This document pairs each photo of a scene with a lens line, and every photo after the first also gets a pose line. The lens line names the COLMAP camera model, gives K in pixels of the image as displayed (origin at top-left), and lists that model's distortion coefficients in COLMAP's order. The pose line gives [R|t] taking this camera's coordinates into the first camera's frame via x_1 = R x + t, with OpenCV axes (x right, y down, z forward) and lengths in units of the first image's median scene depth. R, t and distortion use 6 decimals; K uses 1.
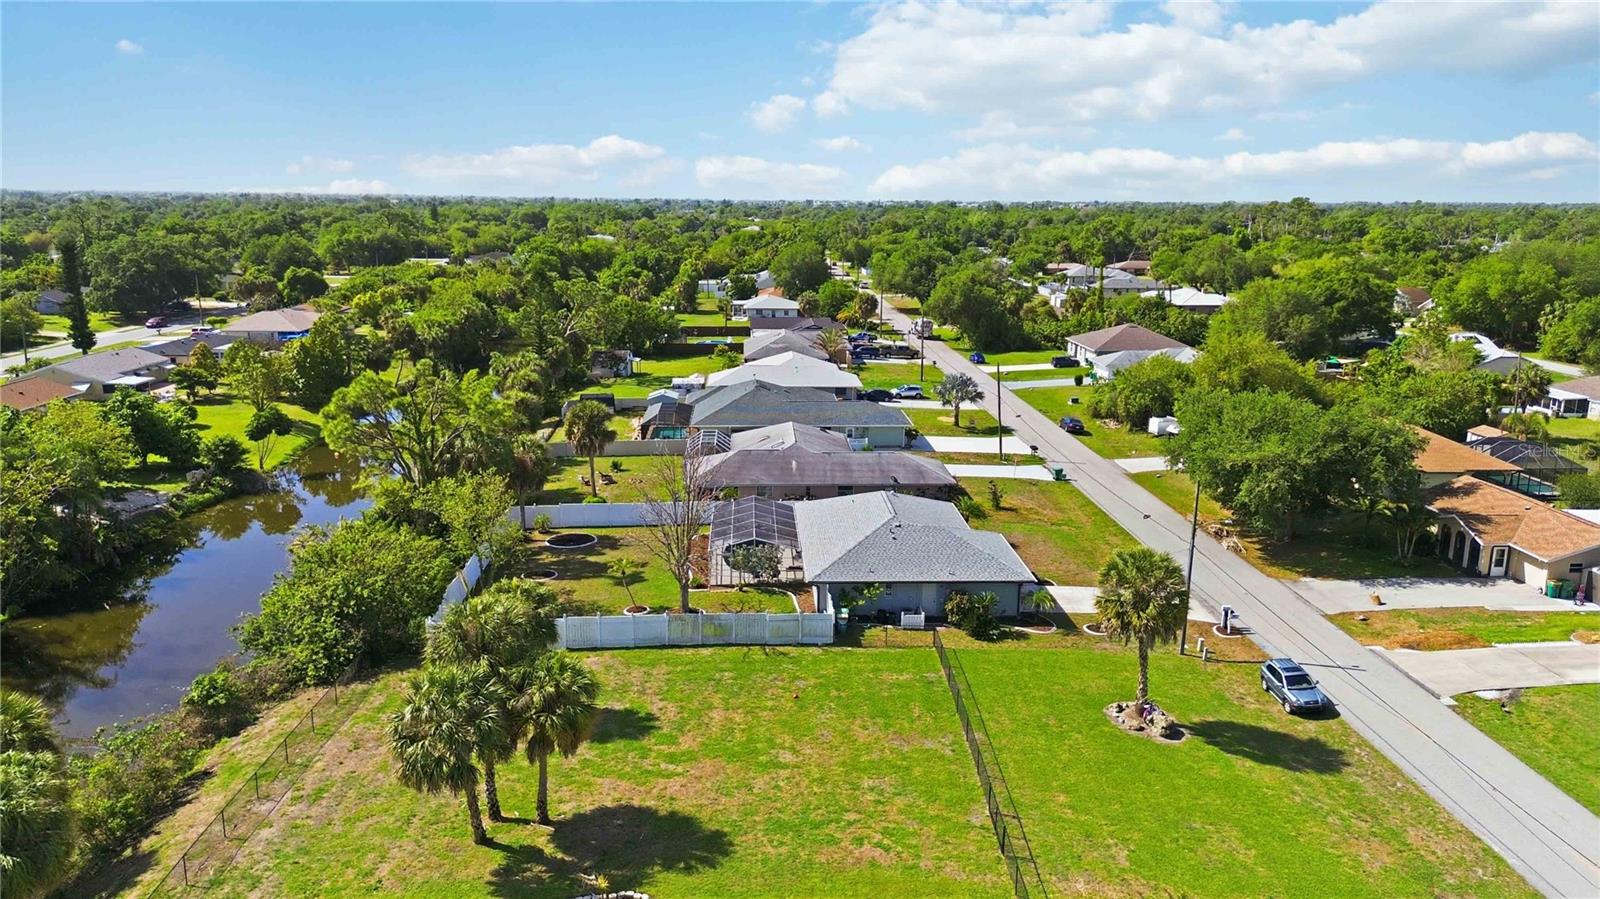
lens RADIAL K [[1140.0, 0, 791.4], [0, 1140.0, 443.9], [0, 0, 1]] dist [0.074189, -0.067832]
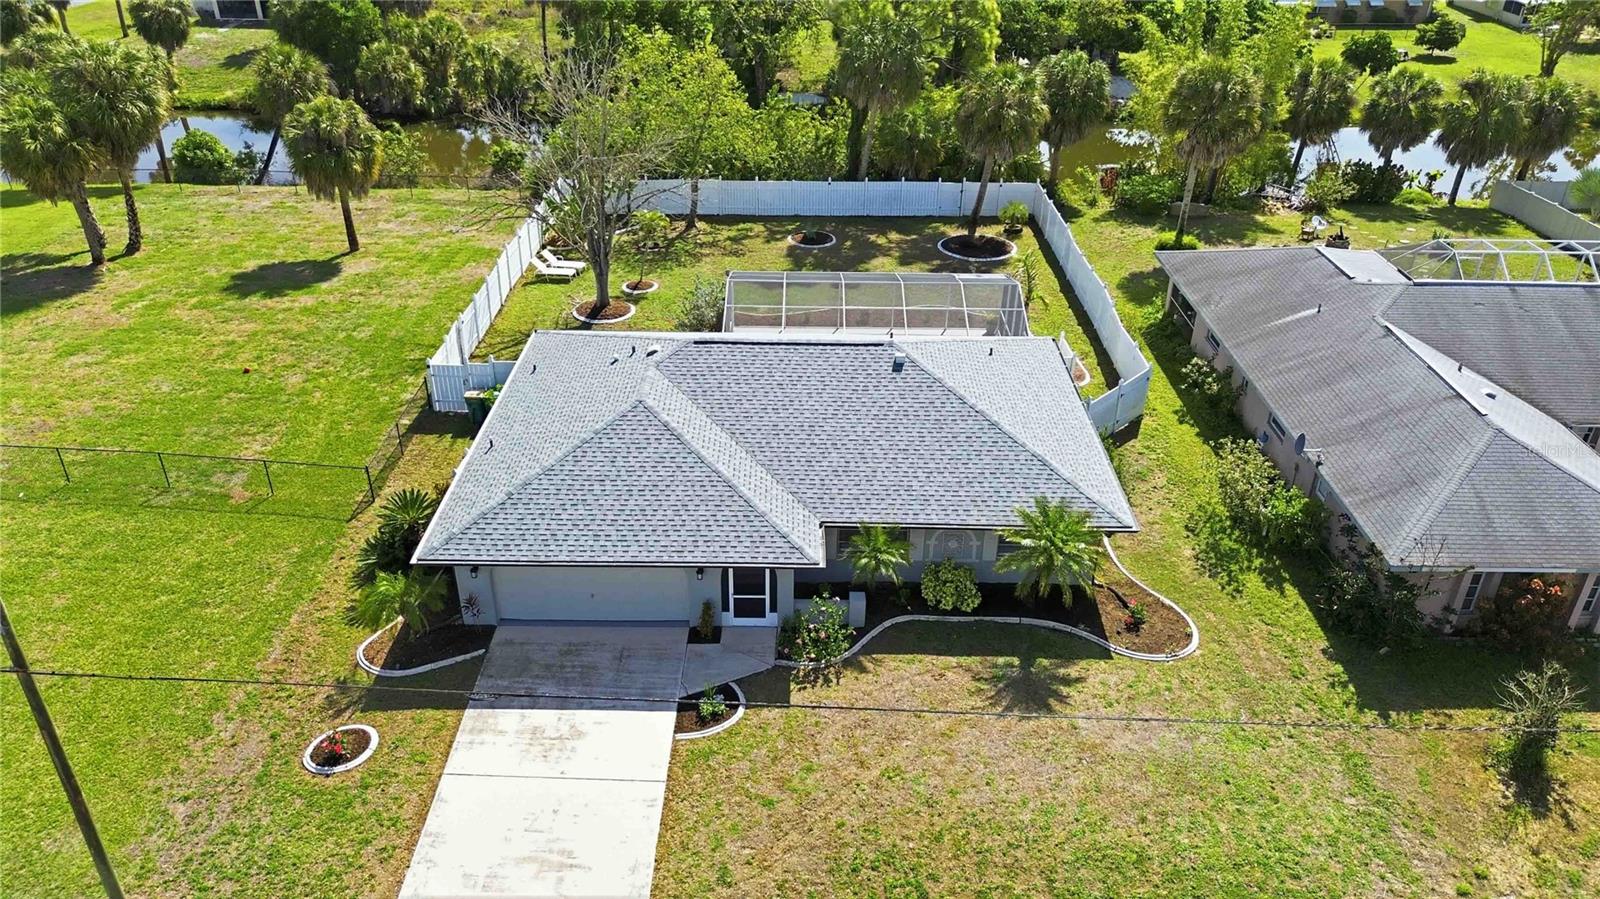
lens RADIAL K [[1140.0, 0, 796.5], [0, 1140.0, 456.0], [0, 0, 1]] dist [0.074189, -0.067832]
pose [[-0.057511, 0.493799, -0.867672, 0.479986], [-0.219037, 0.841694, 0.493533, -0.125185], [0.974020, 0.218436, 0.059754, 0.978348]]
